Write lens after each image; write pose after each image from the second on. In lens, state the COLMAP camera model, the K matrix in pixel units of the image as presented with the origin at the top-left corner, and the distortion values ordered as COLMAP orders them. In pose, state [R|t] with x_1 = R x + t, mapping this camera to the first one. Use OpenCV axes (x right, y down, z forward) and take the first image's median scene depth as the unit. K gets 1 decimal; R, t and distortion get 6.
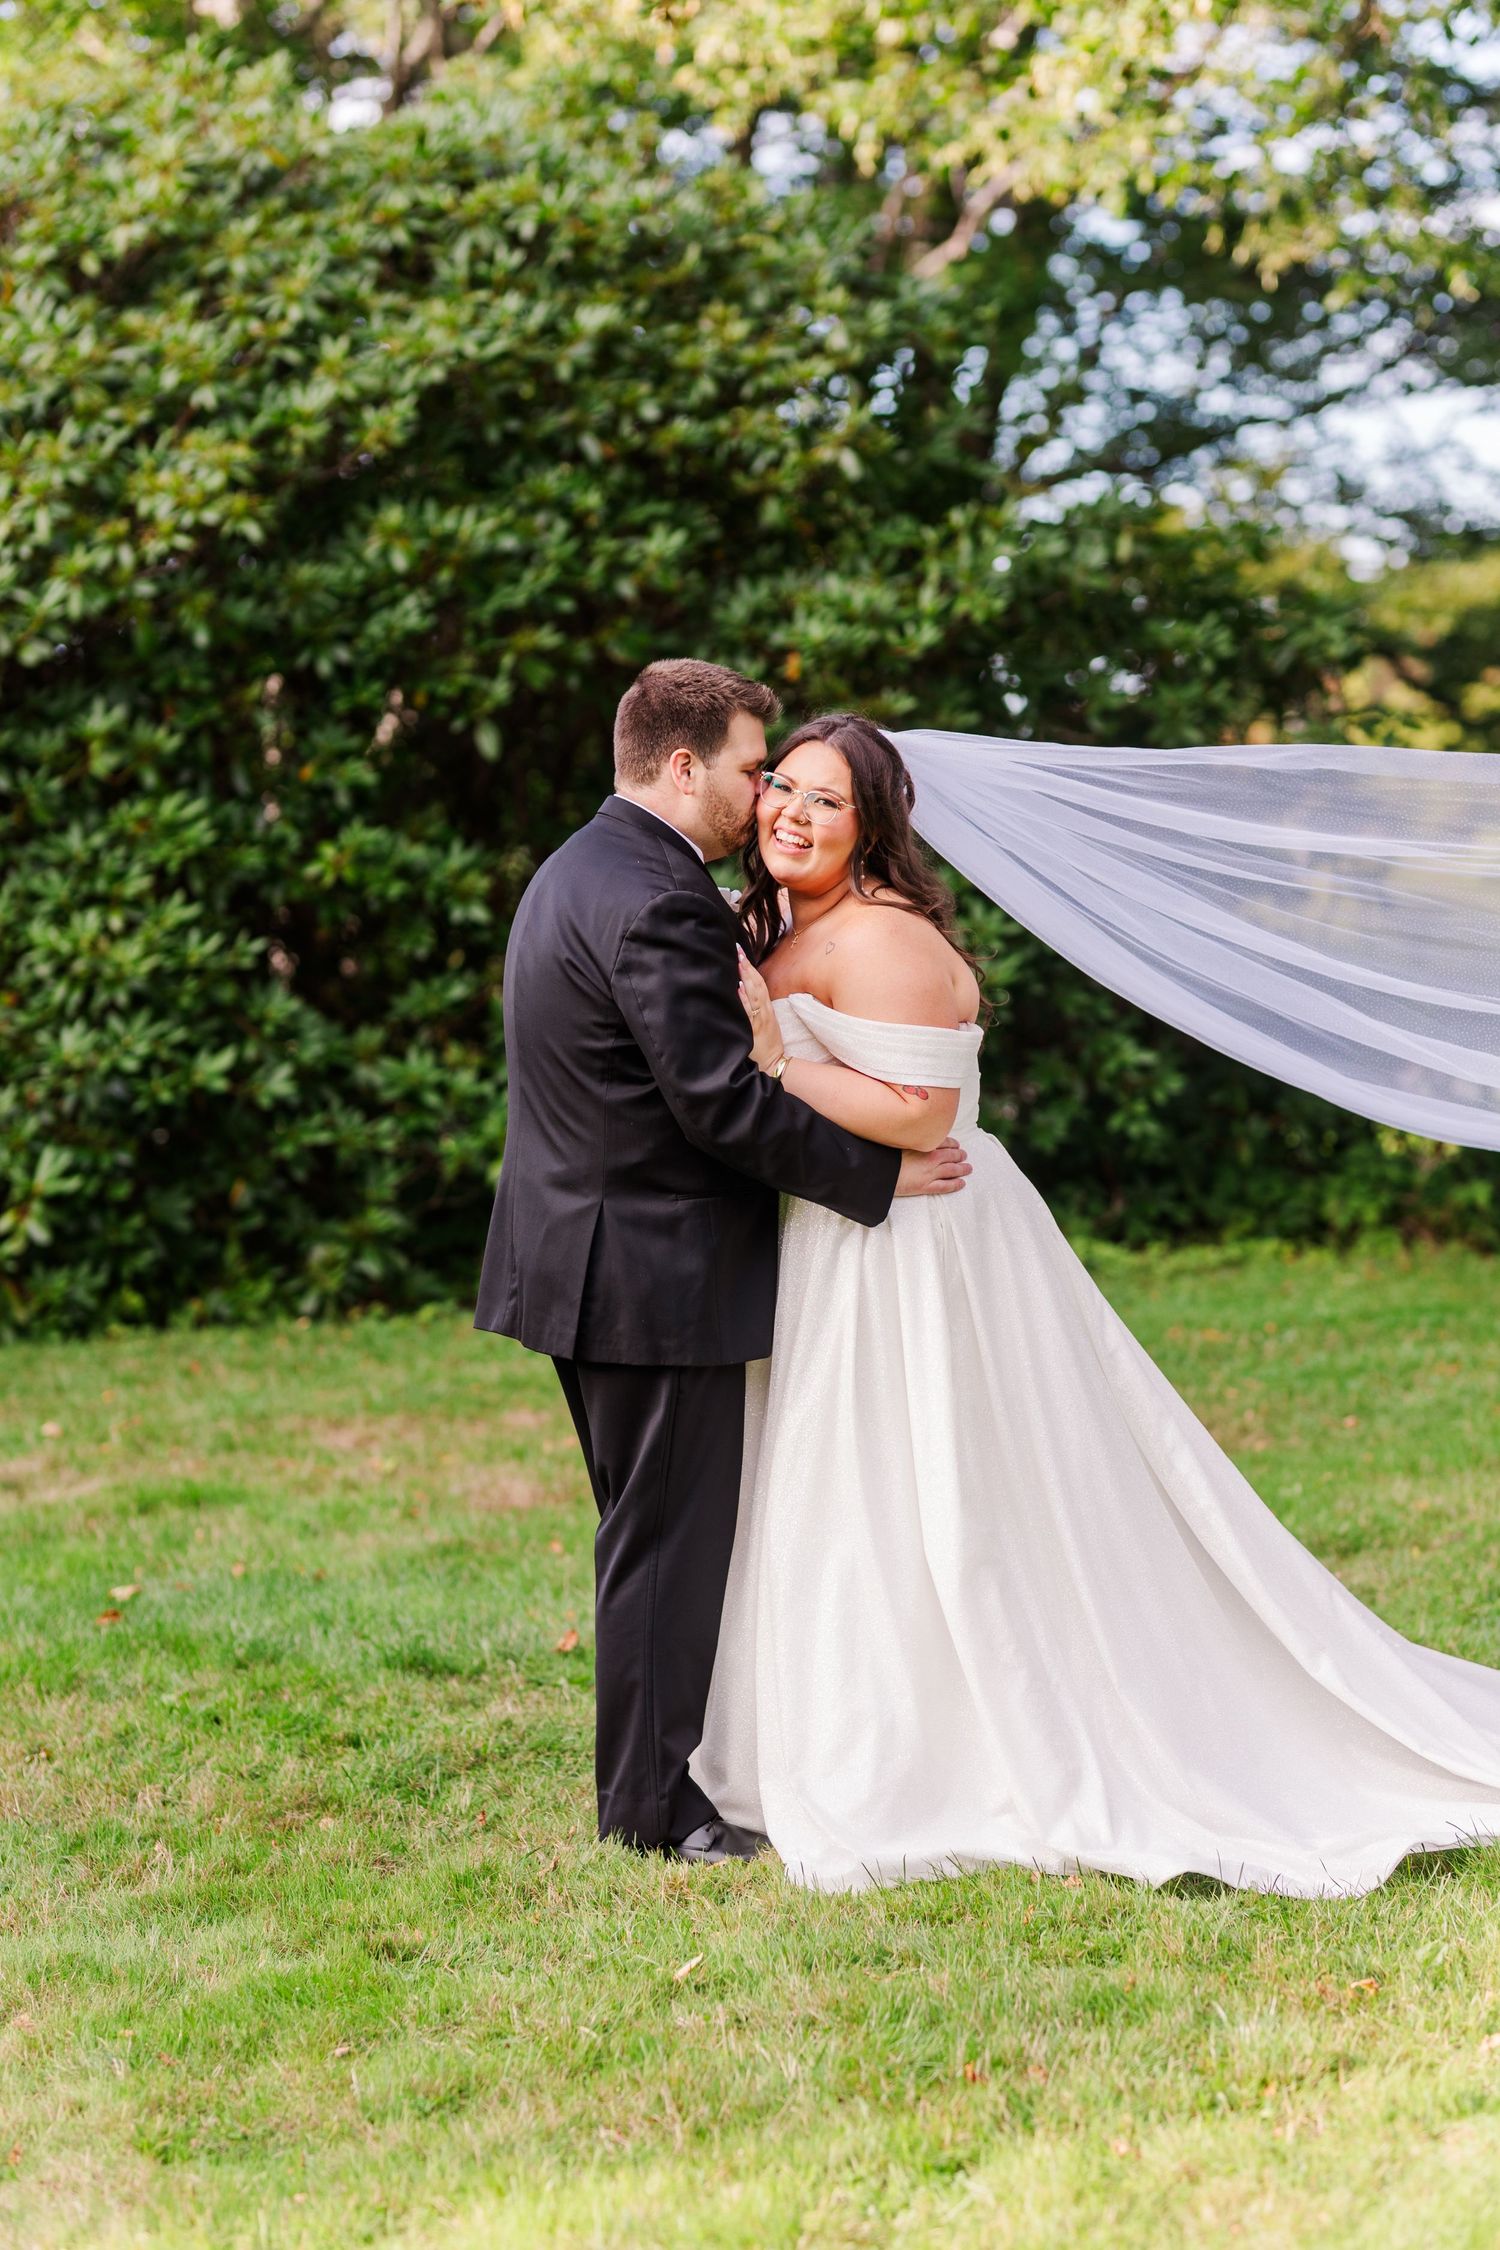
lens RADIAL K [[5086.0, 0, 750.0], [0, 5086.0, 1125.0], [0, 0, 1]] dist [0.457880, -6.225057]
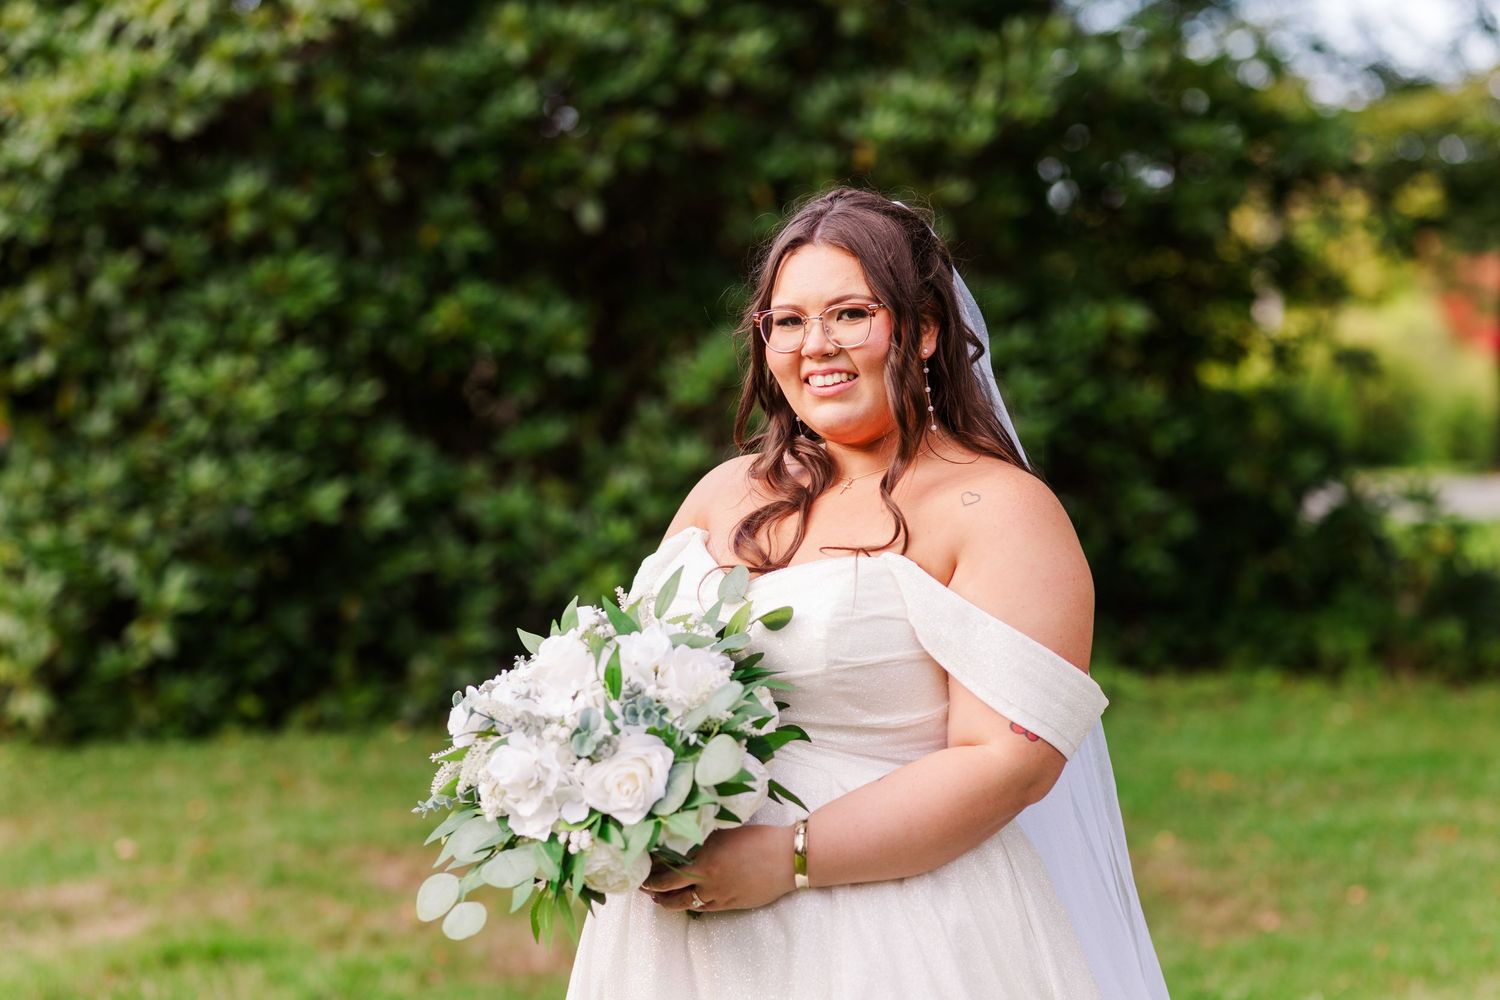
lens RADIAL K [[3490.8, 0, 746.2], [0, 3490.8, 479.4], [0, 0, 1]] dist [-0.011364, 0.338499]
pose [[0.998851, 0.030296, -0.037145, 0.014217], [-0.030280, 0.999541, 0.000998, -0.018693], [0.037158, 0.000128, 0.999309, 0.237410]]
